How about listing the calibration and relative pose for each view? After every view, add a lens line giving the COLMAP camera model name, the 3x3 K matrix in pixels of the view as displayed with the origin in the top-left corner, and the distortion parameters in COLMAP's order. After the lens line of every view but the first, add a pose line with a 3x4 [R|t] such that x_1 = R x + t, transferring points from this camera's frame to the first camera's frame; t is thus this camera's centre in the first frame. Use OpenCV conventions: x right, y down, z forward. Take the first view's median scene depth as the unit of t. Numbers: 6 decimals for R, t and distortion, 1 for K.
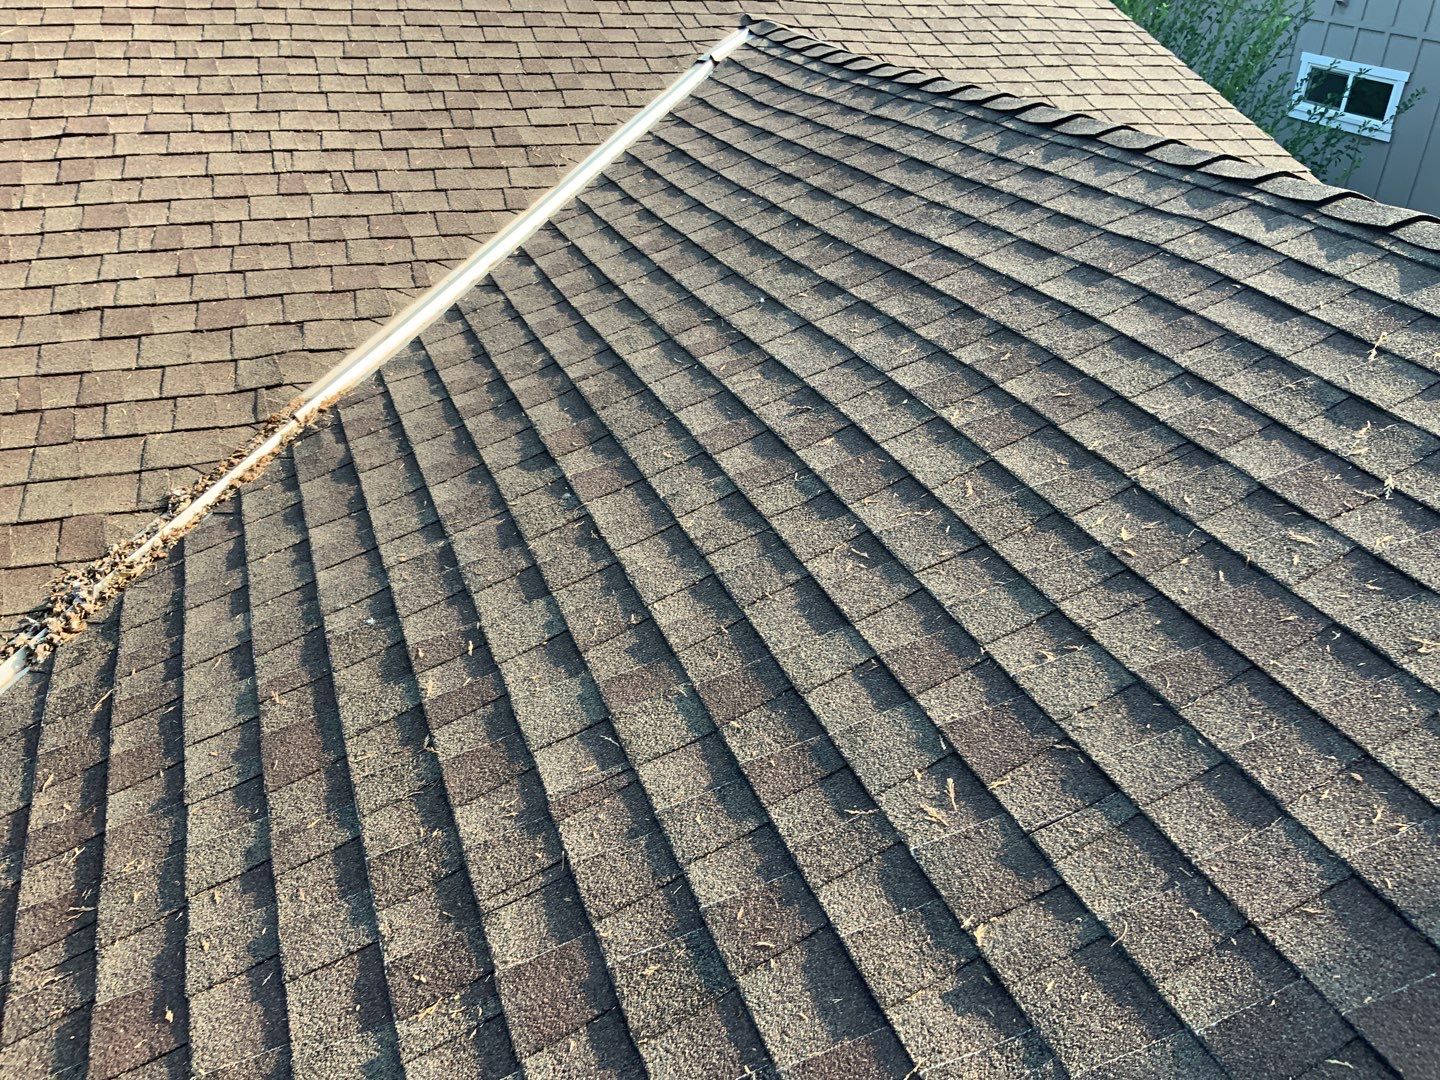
lens RADIAL K [[1263.6, 0, 720.0], [0, 1263.6, 540.0], [0, 0, 1]] dist [0.060764, -0.123155]
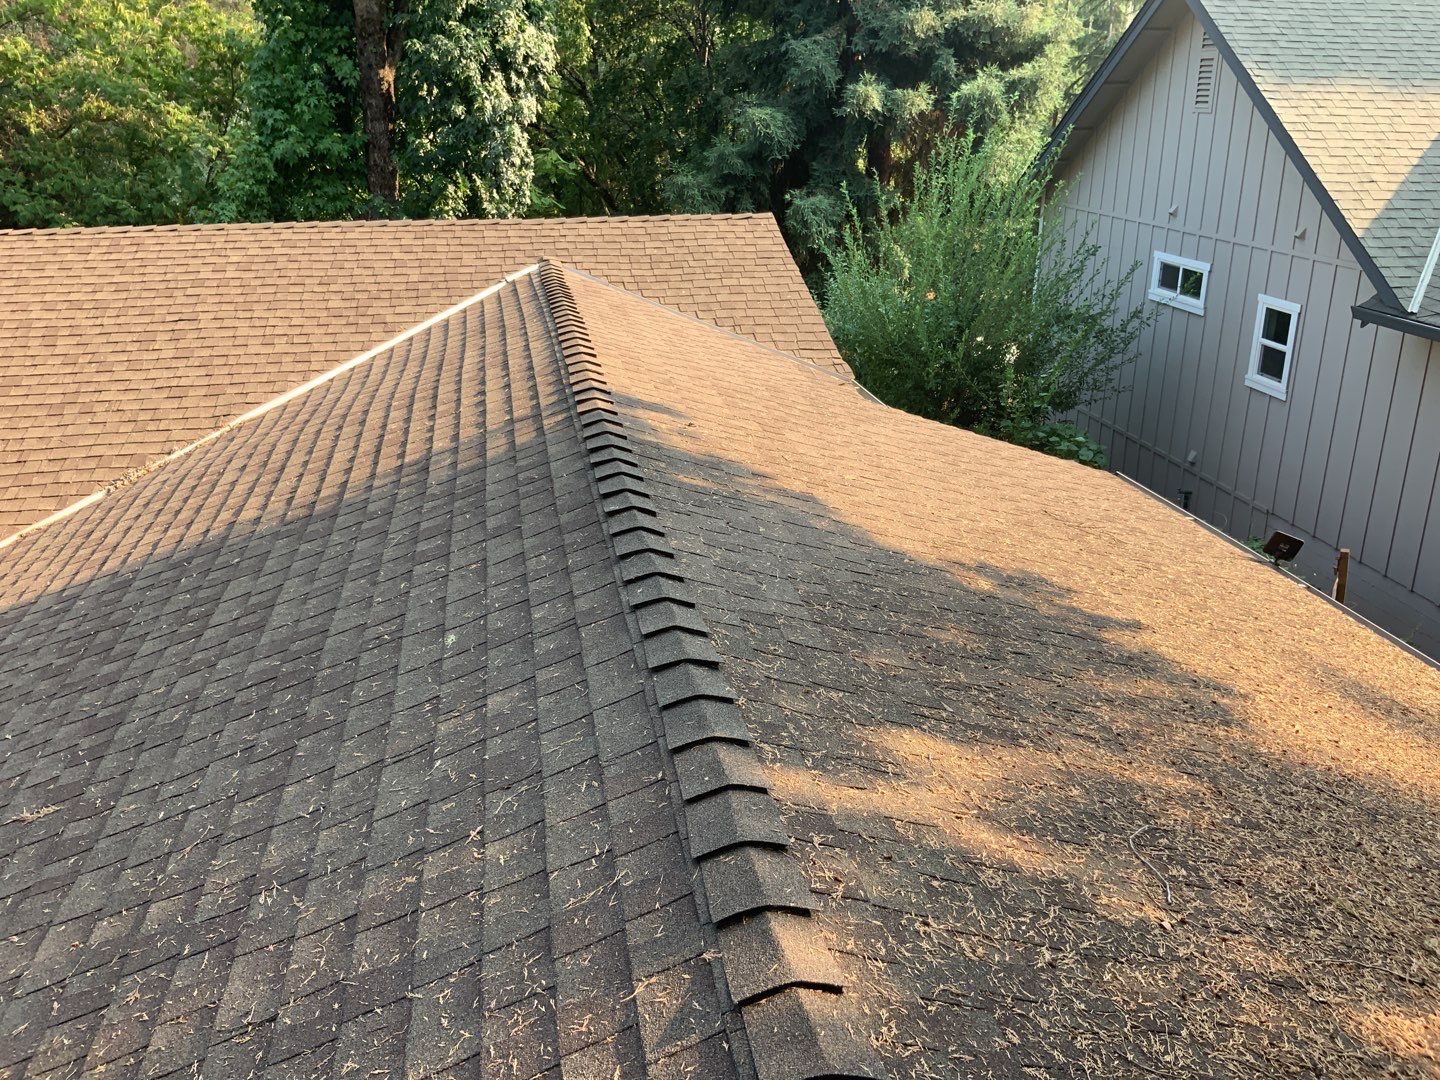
lens RADIAL K [[1214.7, 0, 699.3], [0, 1214.7, 532.1], [0, 0, 1]] dist [0.107531, -0.203505]
pose [[0.980821, 0.014732, -0.194352, 0.975881], [-0.042486, 0.989322, -0.139416, 0.381799], [0.190223, 0.144999, 0.970974, -1.069148]]
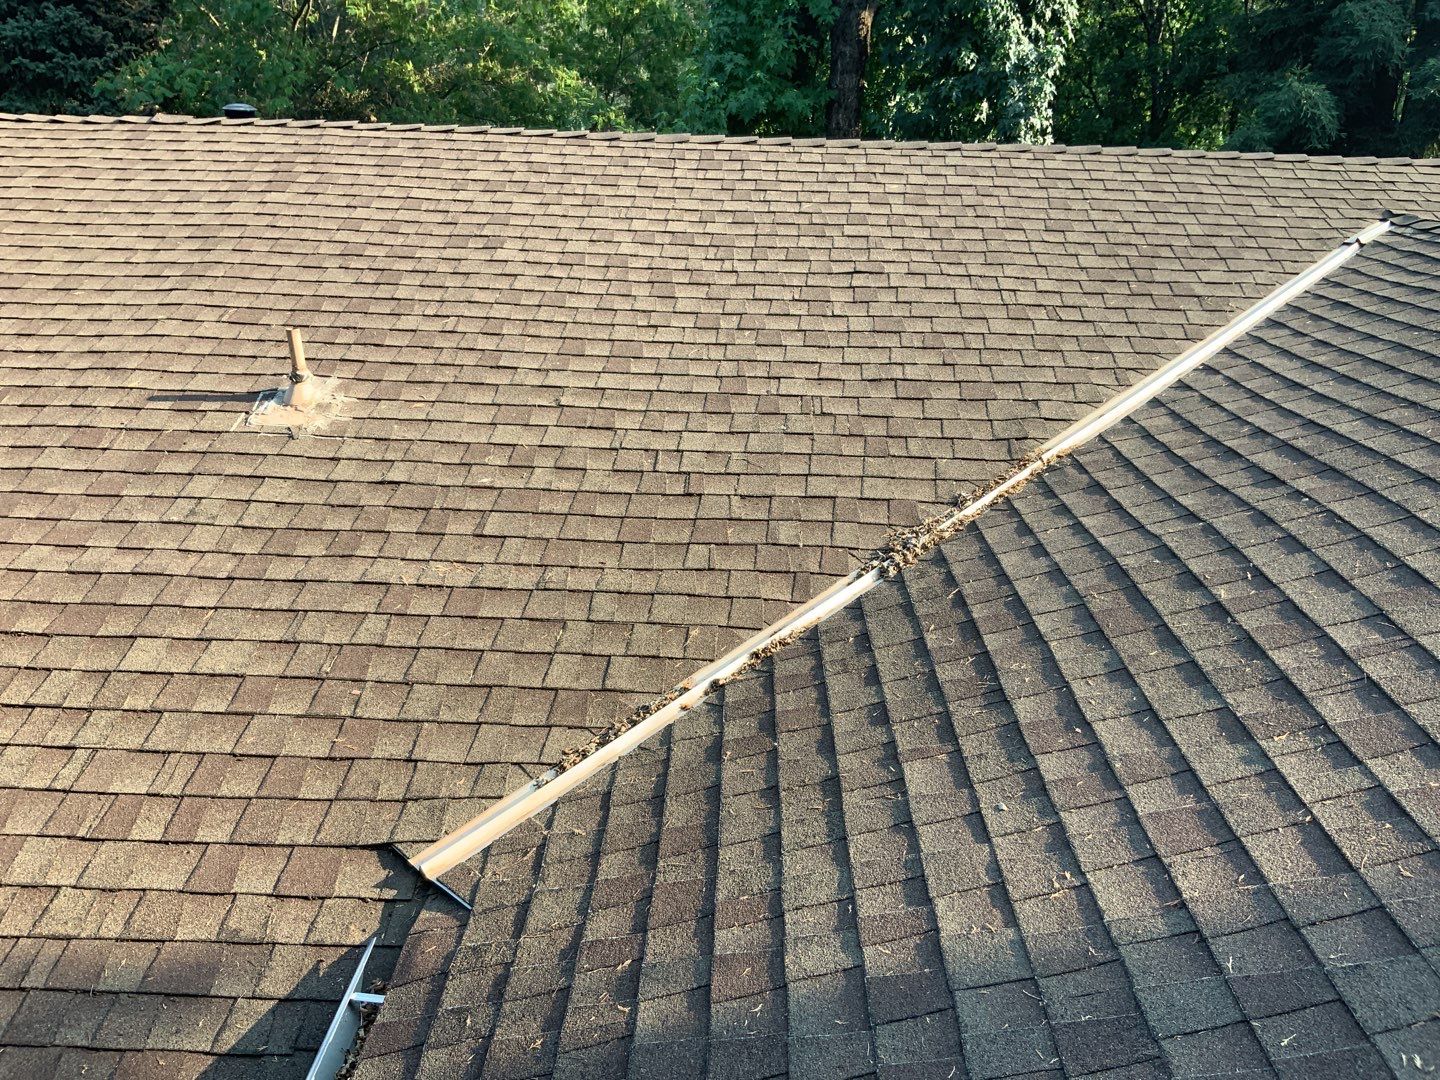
lens RADIAL K [[1231.6, 0, 700.1], [0, 1231.6, 546.2], [0, 0, 1]] dist [0.104695, -0.216875]
pose [[0.921908, 0.113098, -0.370532, -0.156898], [-0.172342, 0.976315, -0.130796, 0.210870], [0.346963, 0.184440, 0.919564, -0.292292]]
